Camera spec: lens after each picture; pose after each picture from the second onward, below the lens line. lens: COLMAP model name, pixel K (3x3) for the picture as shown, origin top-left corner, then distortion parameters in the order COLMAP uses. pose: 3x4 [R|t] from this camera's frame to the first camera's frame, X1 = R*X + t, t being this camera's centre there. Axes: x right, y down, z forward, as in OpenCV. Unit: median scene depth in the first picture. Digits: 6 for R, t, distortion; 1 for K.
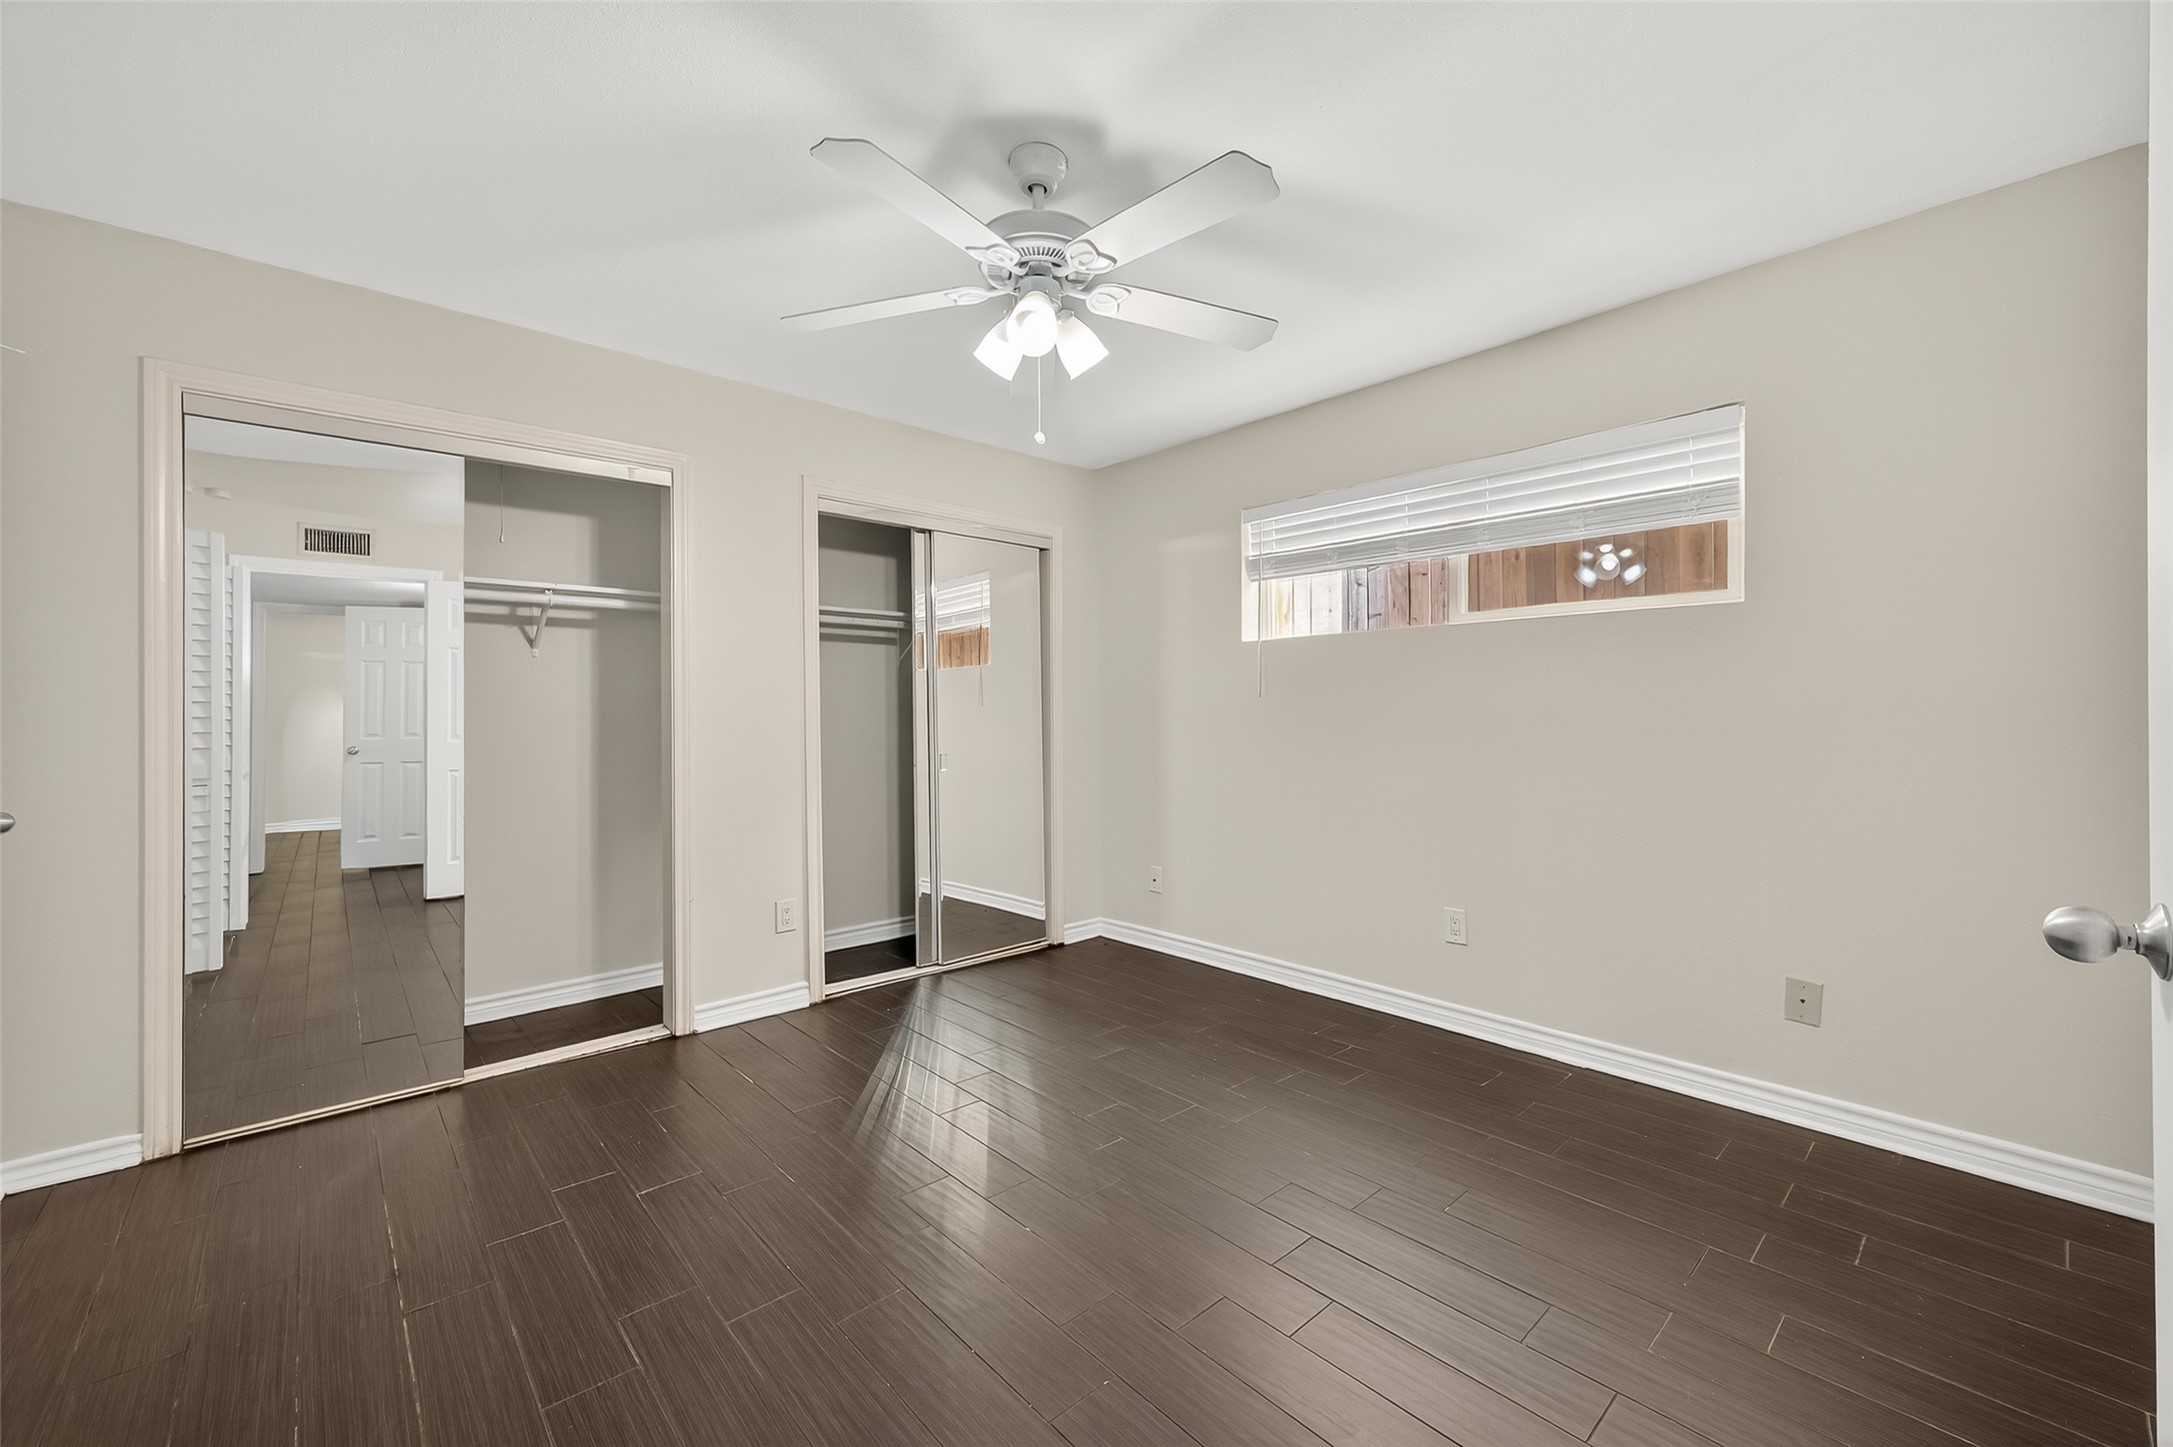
lens RADIAL K [[874.8, 0, 1093.0], [0, 874.8, 715.5], [0, 0, 1]] dist [0.004175, -0.000591]
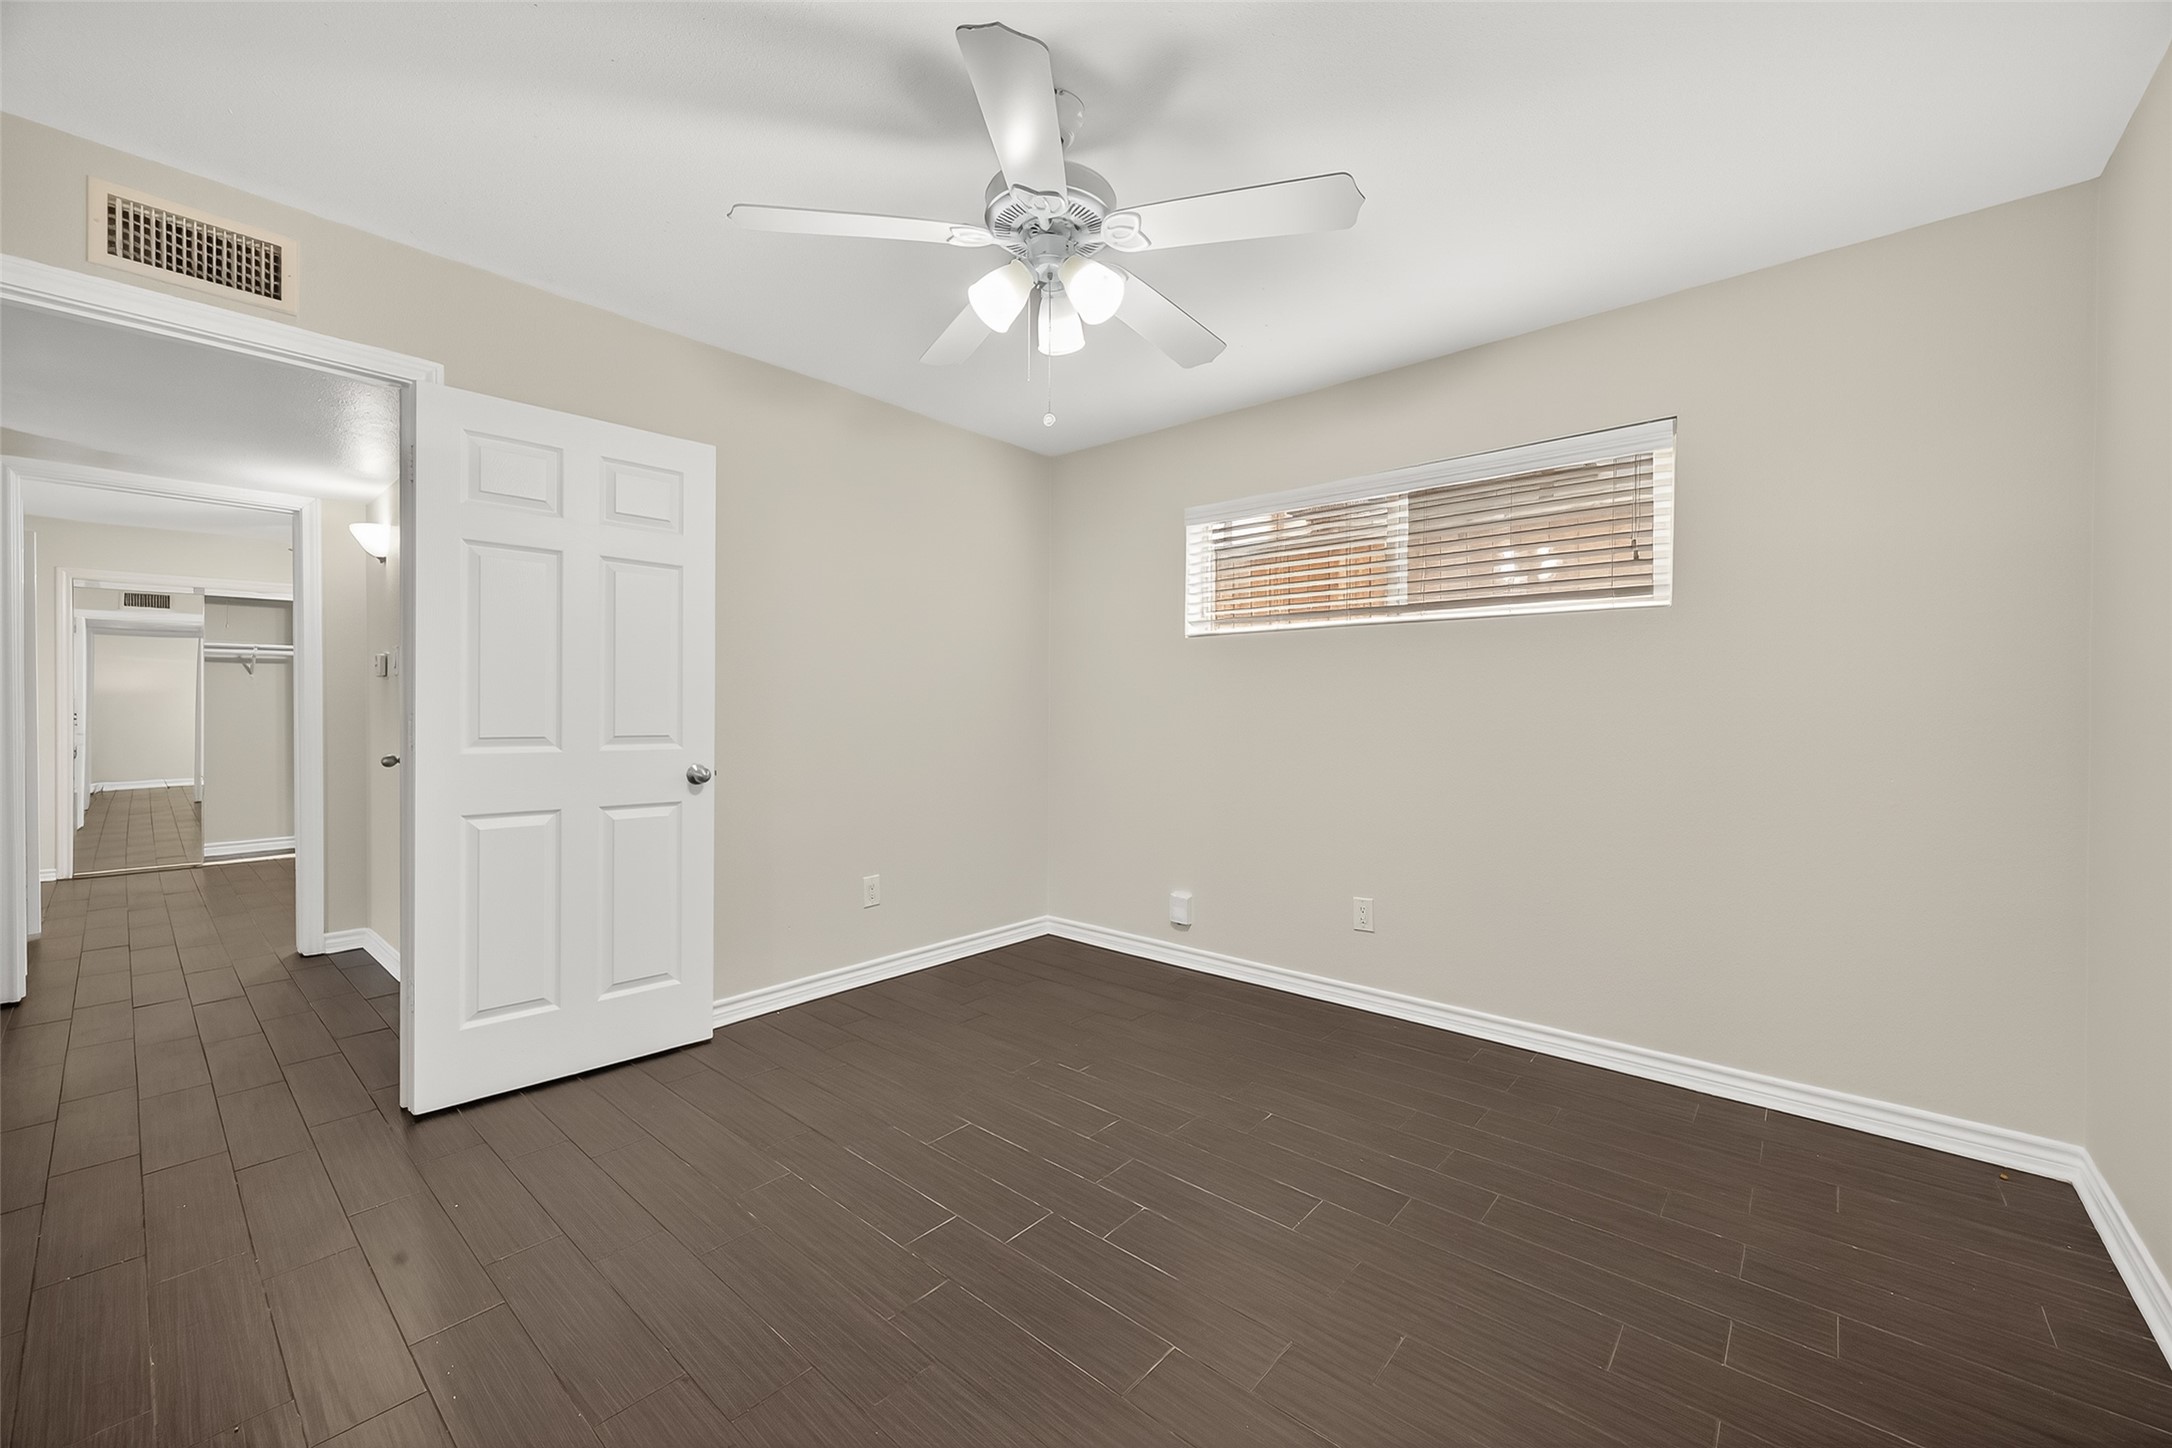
lens RADIAL K [[840.5, 0, 1100.8], [0, 840.5, 720.7], [0, 0, 1]] dist [0.004101, -0.000018]
pose [[0.992256, -0.000242, 0.124210, -0.096918], [-0.000665, 0.999973, 0.007263, 0.002348], [-0.124208, -0.007289, 0.992229, 0.111519]]
